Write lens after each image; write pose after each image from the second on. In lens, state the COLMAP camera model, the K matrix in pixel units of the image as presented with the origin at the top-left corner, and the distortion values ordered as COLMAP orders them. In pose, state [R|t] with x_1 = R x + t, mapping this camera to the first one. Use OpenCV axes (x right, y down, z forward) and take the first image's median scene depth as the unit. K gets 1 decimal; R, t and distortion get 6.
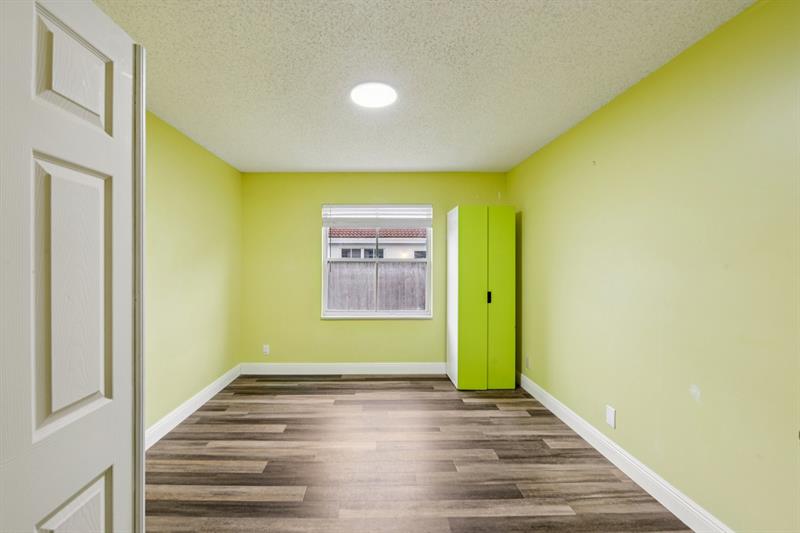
lens RADIAL K [[330.6, 0, 377.8], [0, 330.6, 263.6], [0, 0, 1]] dist [-0.009708, -0.000080]
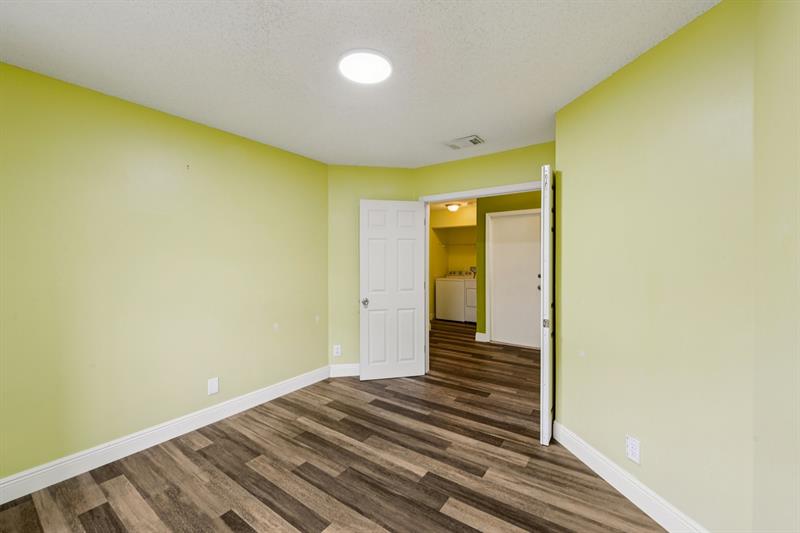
lens RADIAL K [[322.3, 0, 403.4], [0, 322.3, 257.2], [0, 0, 1]] dist [-0.010366, -0.005935]
pose [[-0.817269, 0.008536, 0.576193, -0.558304], [0.004871, 0.999957, -0.007905, -0.007217], [-0.576235, -0.003654, -0.817276, 1.539782]]
